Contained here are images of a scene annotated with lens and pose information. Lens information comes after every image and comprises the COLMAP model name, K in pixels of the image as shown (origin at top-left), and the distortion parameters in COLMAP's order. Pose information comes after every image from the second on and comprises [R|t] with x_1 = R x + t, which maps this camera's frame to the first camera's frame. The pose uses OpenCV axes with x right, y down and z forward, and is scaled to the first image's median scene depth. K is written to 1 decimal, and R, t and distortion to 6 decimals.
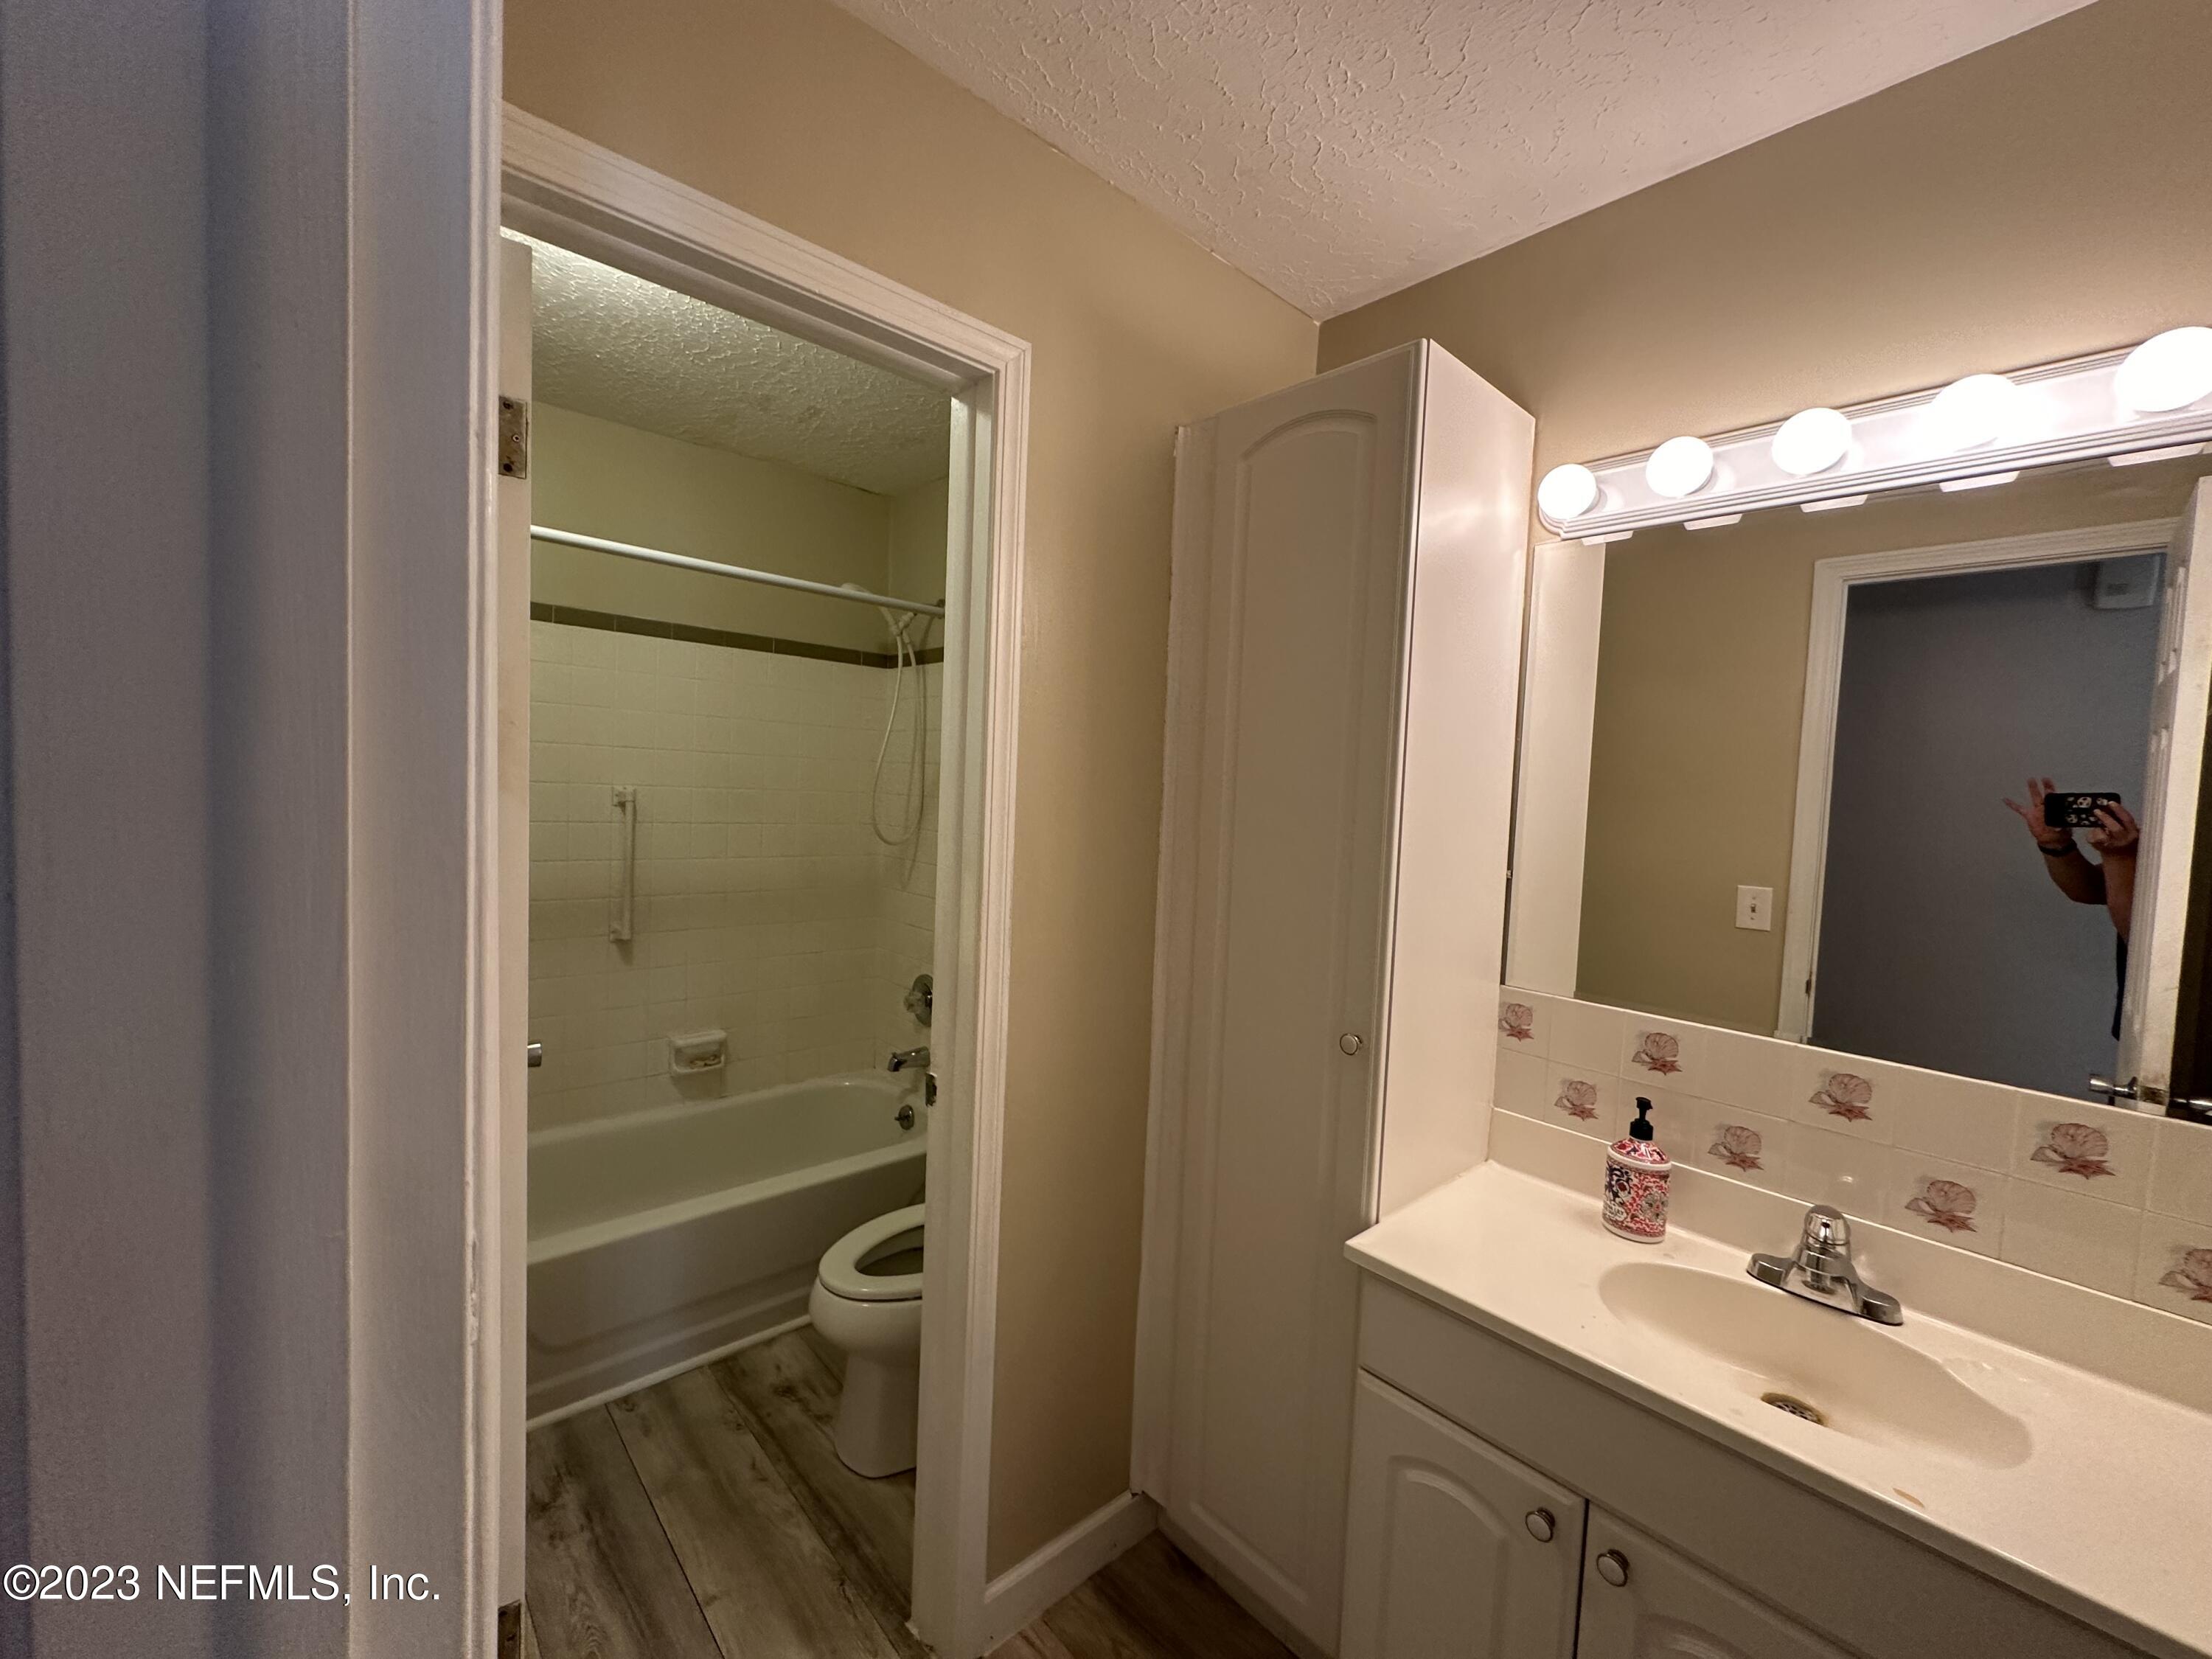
lens RADIAL K [[883.3, 0, 1106.0], [0, 883.3, 829.5], [0, 0, 1]] dist [-0.000353, 0.000129]
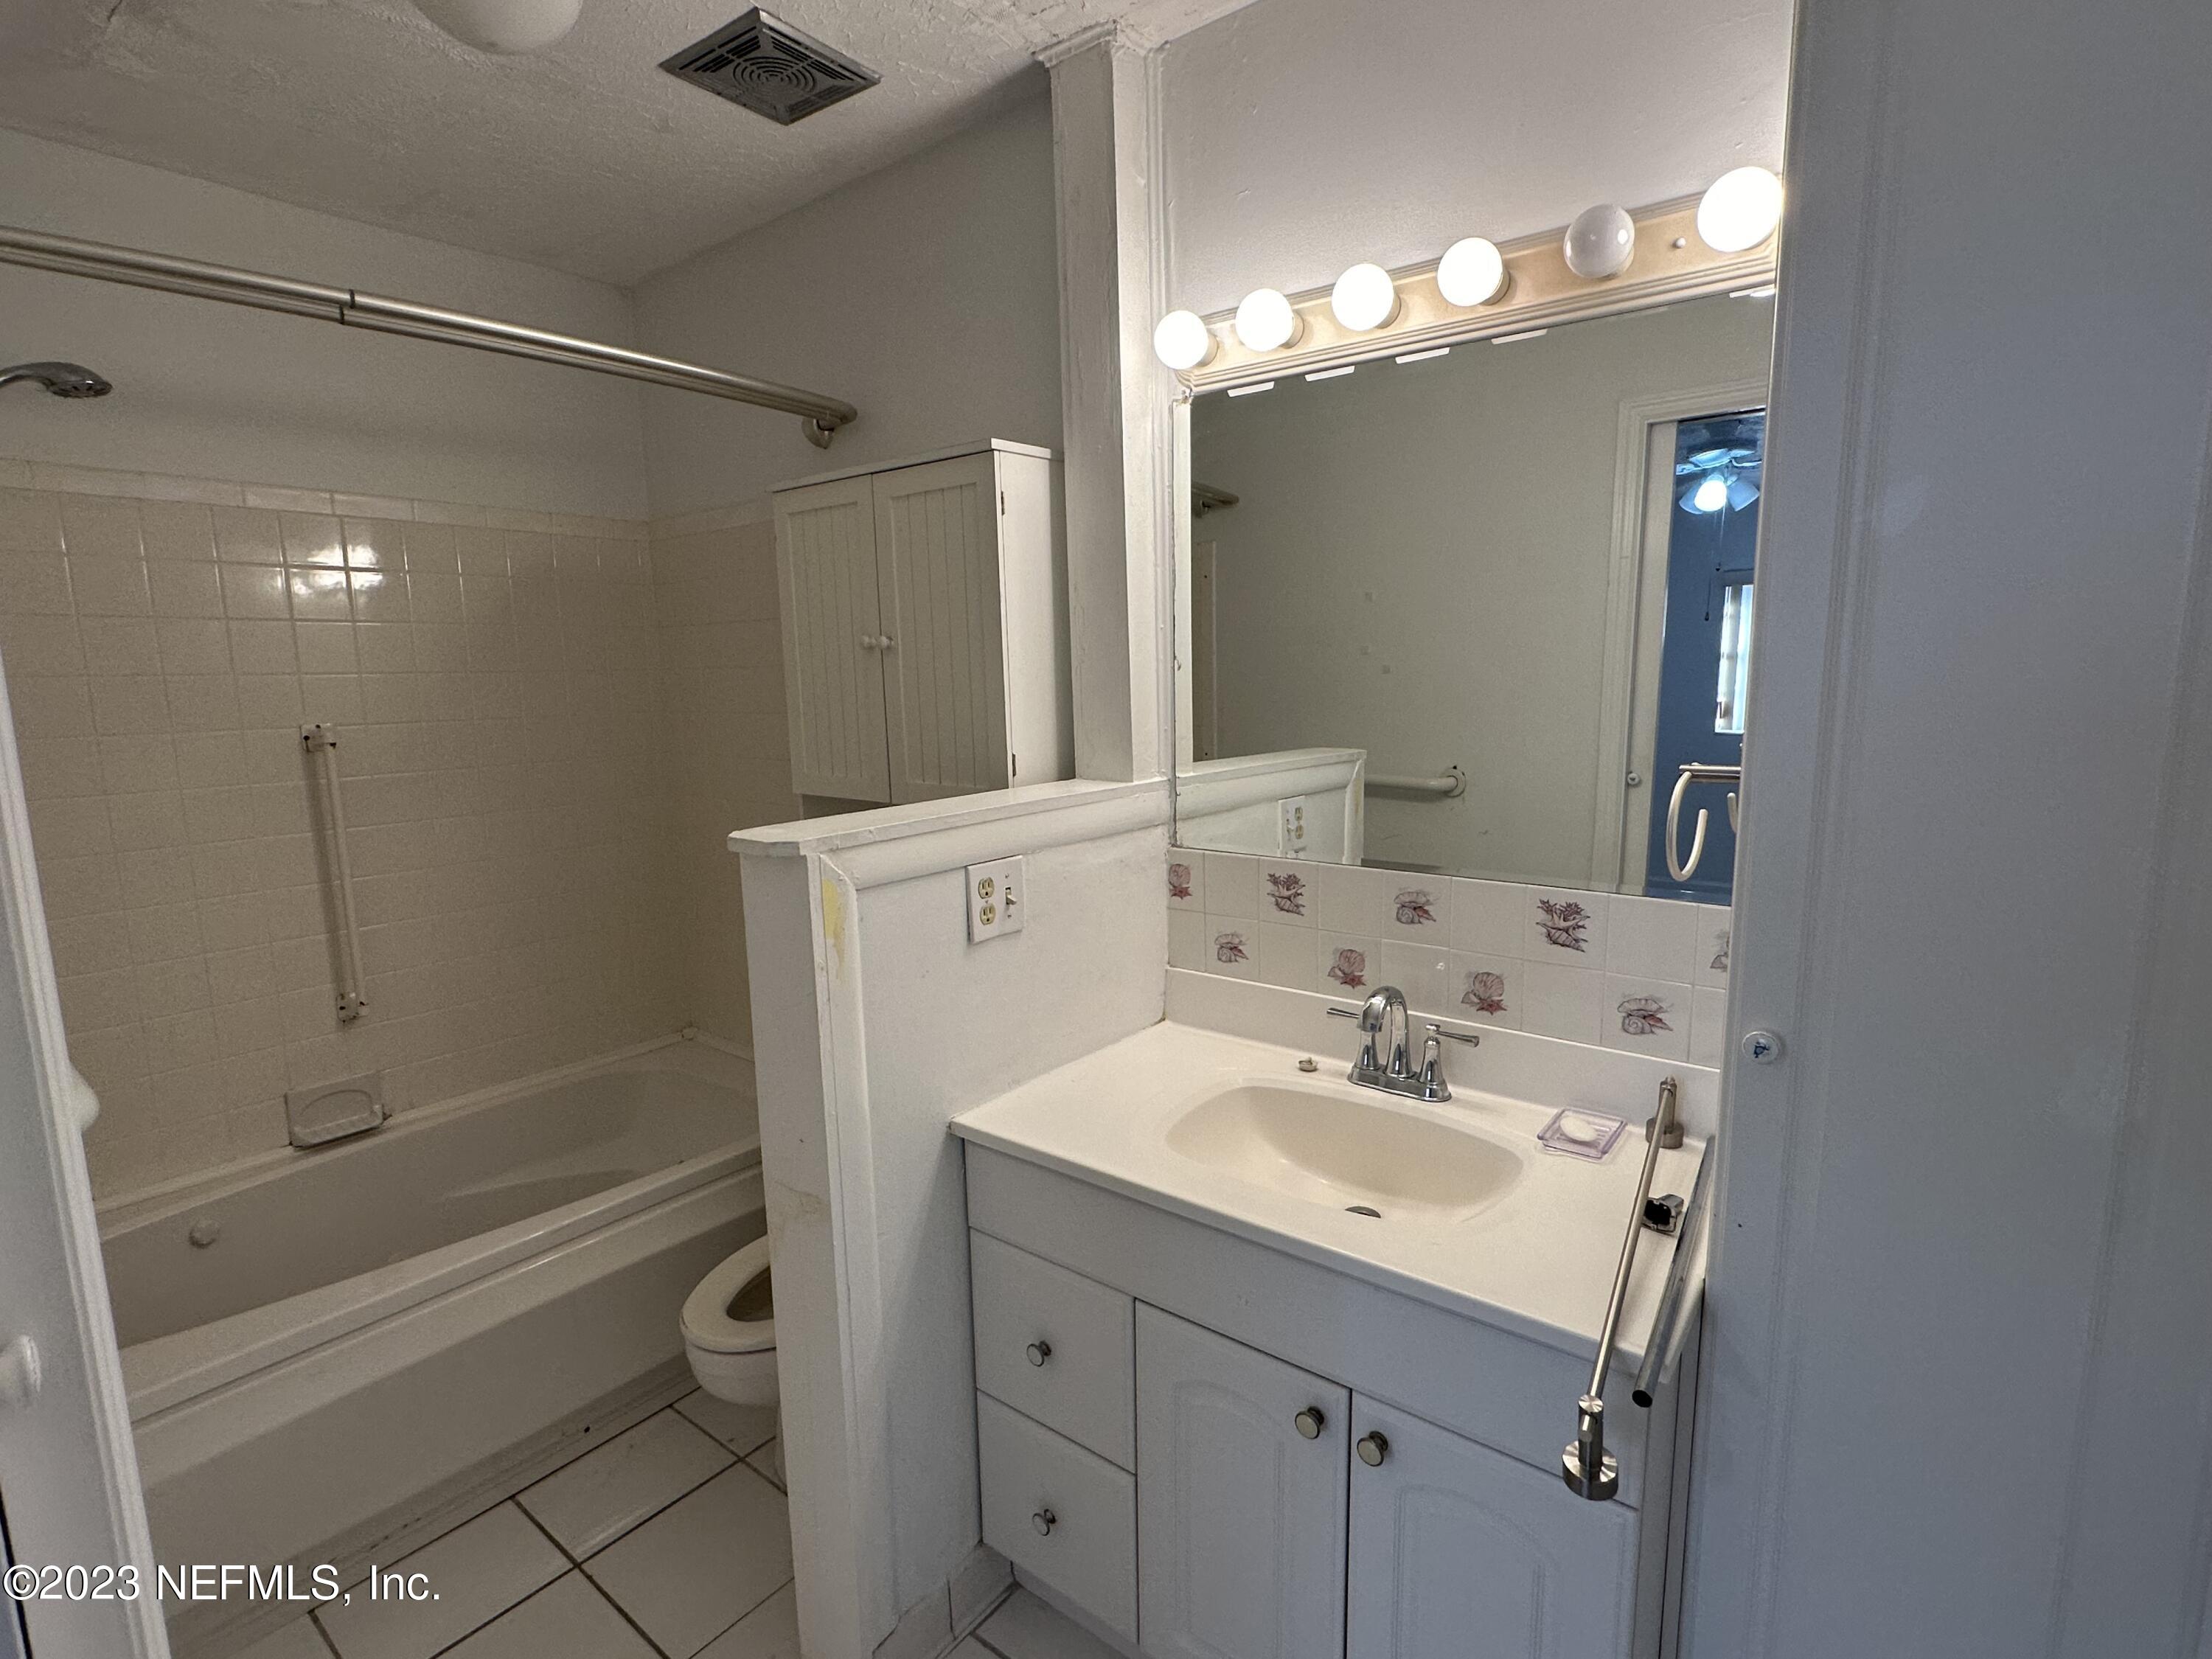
lens RADIAL K [[1070.1, 0, 1106.0], [0, 1070.1, 829.5], [0, 0, 1]] dist [-0.004374, -0.000306]
pose [[0.981518, -0.093497, 0.166974, 0.176656], [0.076455, 0.991450, 0.105739, 0.019136], [-0.175433, -0.091019, 0.980275, -0.191793]]
